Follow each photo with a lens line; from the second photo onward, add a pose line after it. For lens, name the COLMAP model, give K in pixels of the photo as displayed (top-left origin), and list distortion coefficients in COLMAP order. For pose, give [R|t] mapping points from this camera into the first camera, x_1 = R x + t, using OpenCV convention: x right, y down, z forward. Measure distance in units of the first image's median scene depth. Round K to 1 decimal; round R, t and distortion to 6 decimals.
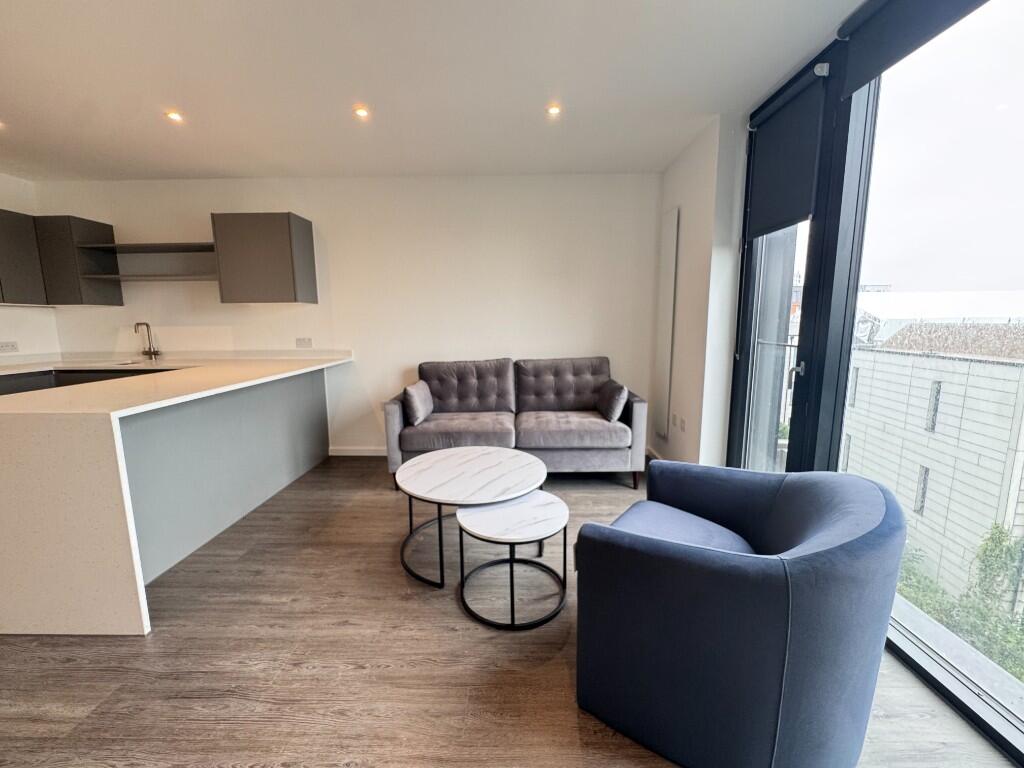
lens RADIAL K [[411.1, 0, 515.2], [0, 411.1, 379.6], [0, 0, 1]] dist [-0.003721, 0.000827]
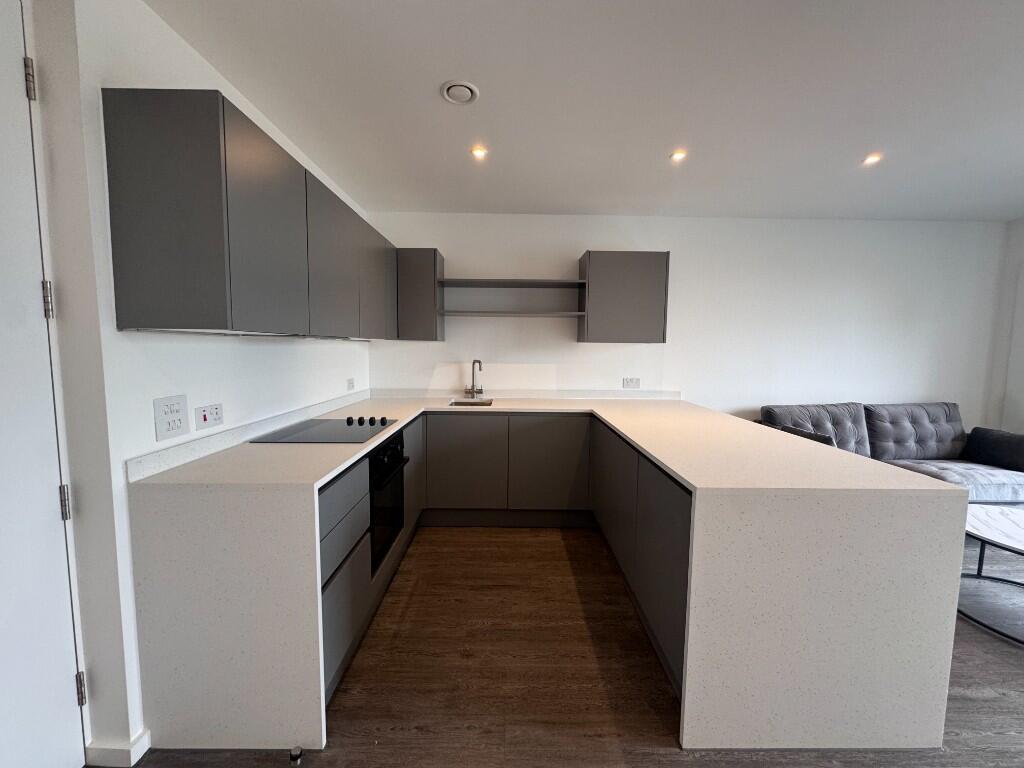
lens RADIAL K [[411.1, 0, 512.4], [0, 411.1, 383.6], [0, 0, 1]] dist [-0.003721, 0.000827]
pose [[0.999288, 0.017322, 0.033510, -0.885335], [-0.015437, 0.998328, -0.055707, -0.033523], [-0.034419, 0.055150, 0.997885, 0.054994]]
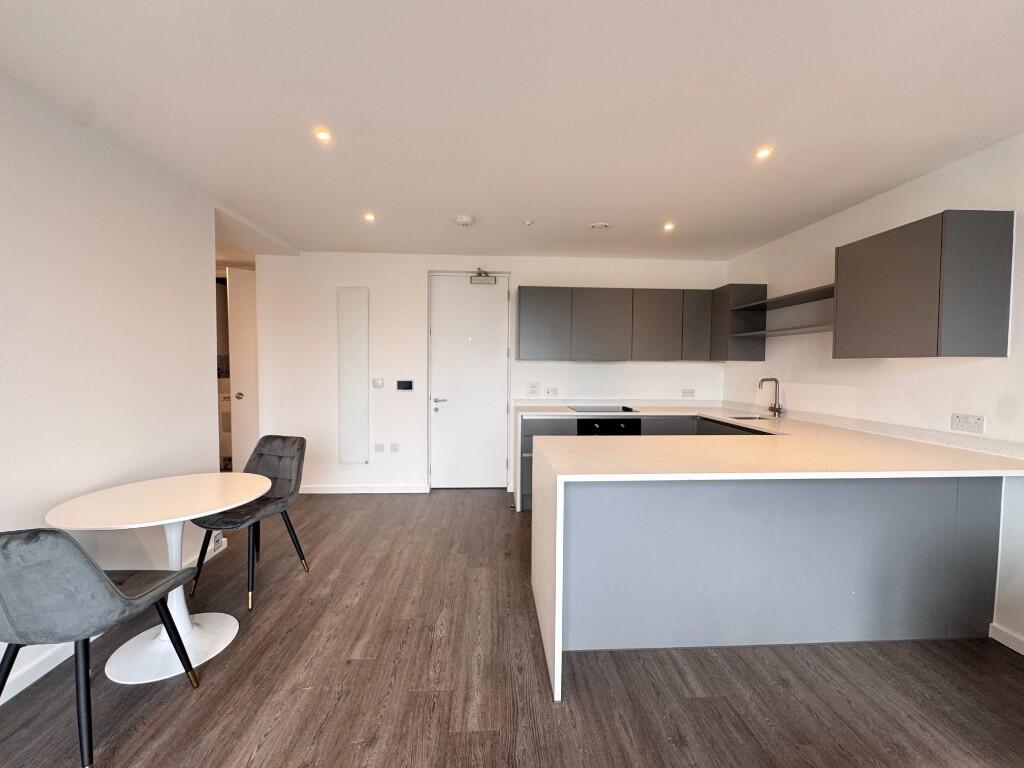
lens RADIAL K [[411.1, 0, 511.4], [0, 411.1, 383.2], [0, 0, 1]] dist [-0.003721, 0.000827]
pose [[0.070950, 0.053041, -0.996069, 0.019571], [-0.151561, 0.987564, 0.041793, -0.077115], [0.985898, 0.148000, 0.078107, 0.329372]]
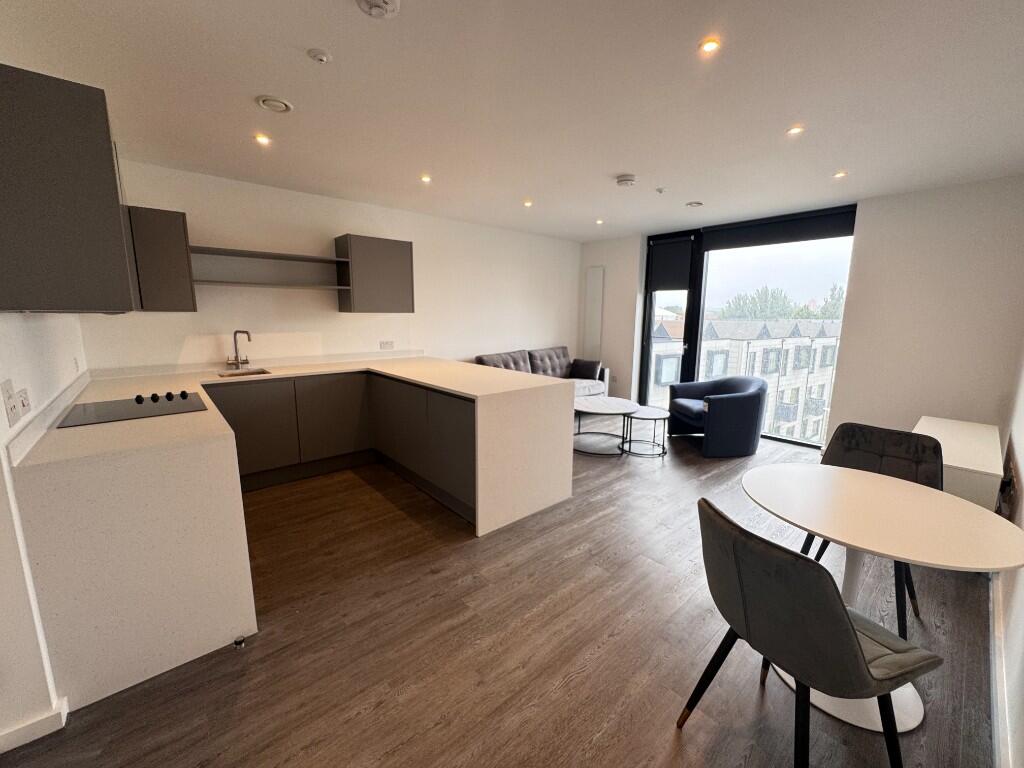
lens RADIAL K [[411.1, 0, 512.6], [0, 411.1, 388.9], [0, 0, 1]] dist [-0.003721, 0.000827]
pose [[0.739976, -0.108022, 0.663902, -1.124987], [0.084130, 0.994133, 0.067984, -0.016169], [-0.667351, 0.005548, 0.744723, -0.134836]]
